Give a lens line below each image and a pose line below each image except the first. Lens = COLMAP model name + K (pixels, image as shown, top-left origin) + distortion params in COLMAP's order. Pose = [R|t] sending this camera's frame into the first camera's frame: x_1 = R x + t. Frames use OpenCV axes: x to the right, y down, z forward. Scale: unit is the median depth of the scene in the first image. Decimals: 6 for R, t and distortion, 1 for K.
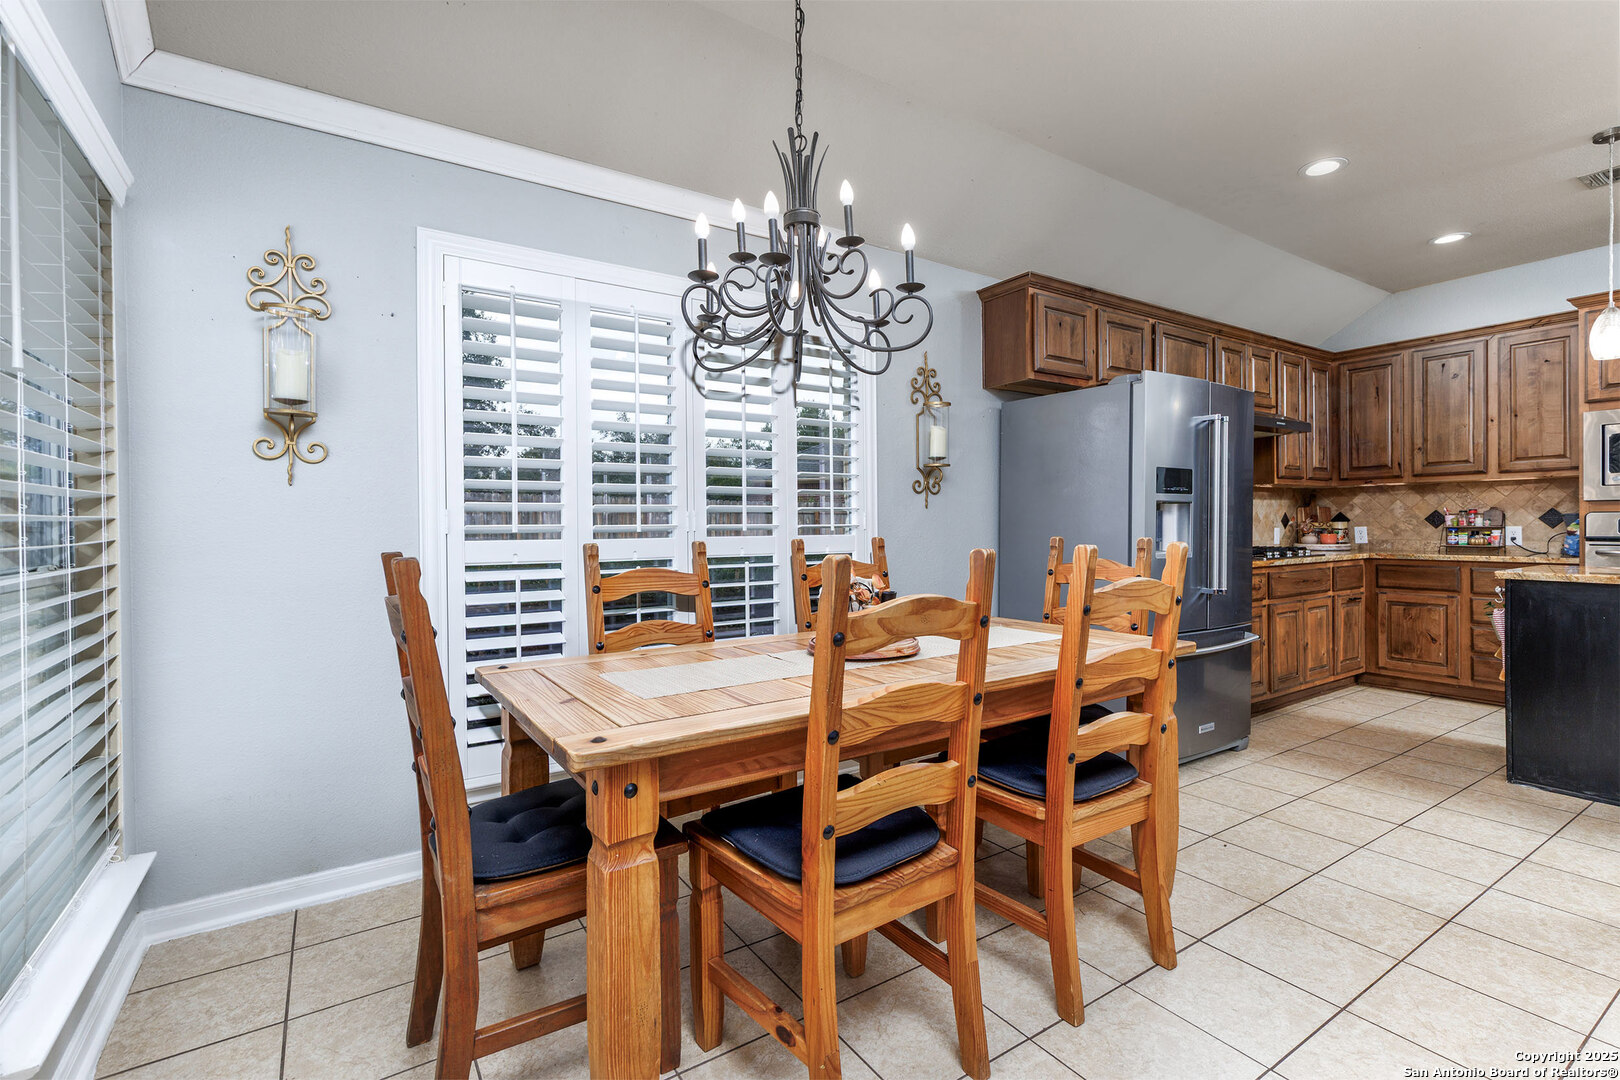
lens RADIAL K [[745.6, 0, 816.3], [0, 745.6, 526.9], [0, 0, 1]] dist [0.000371, 0.000863]
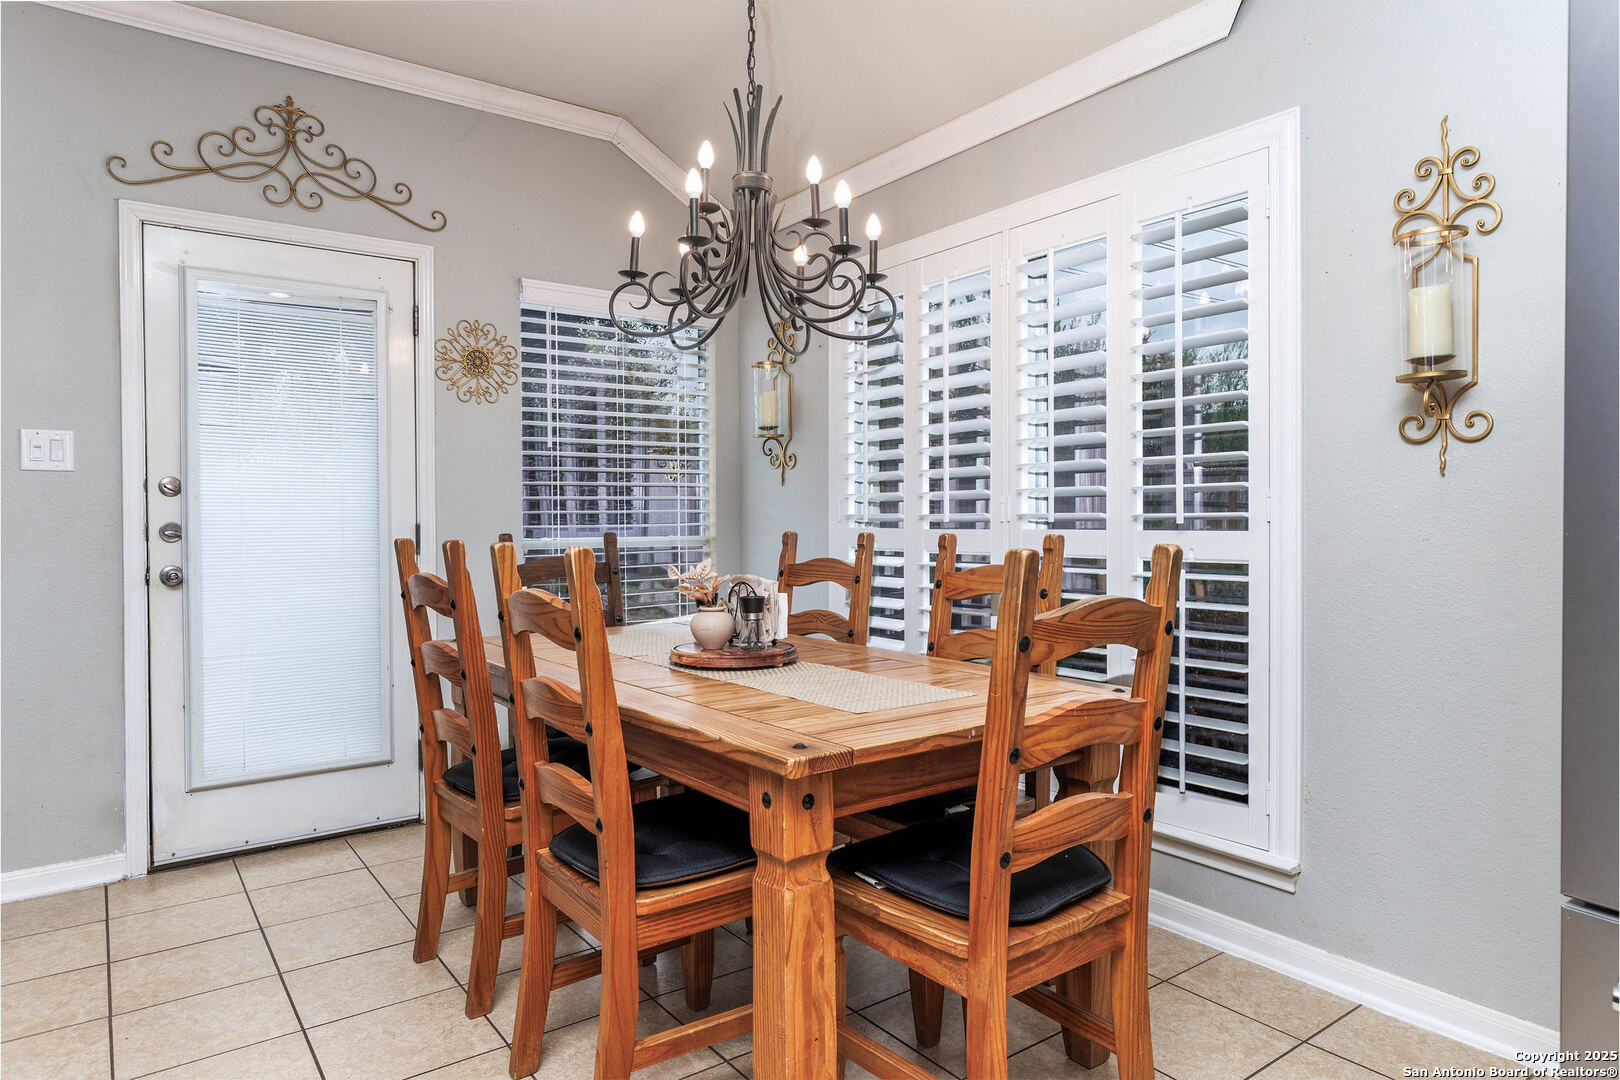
lens RADIAL K [[973.0, 0, 805.7], [0, 973.0, 532.5], [0, 0, 1]] dist [-0.030227, -0.001260]
pose [[0.027541, 0.021453, -0.999390, 0.532299], [0.002447, 0.999765, 0.021528, -0.003545], [0.999618, -0.003039, 0.027482, 0.462005]]
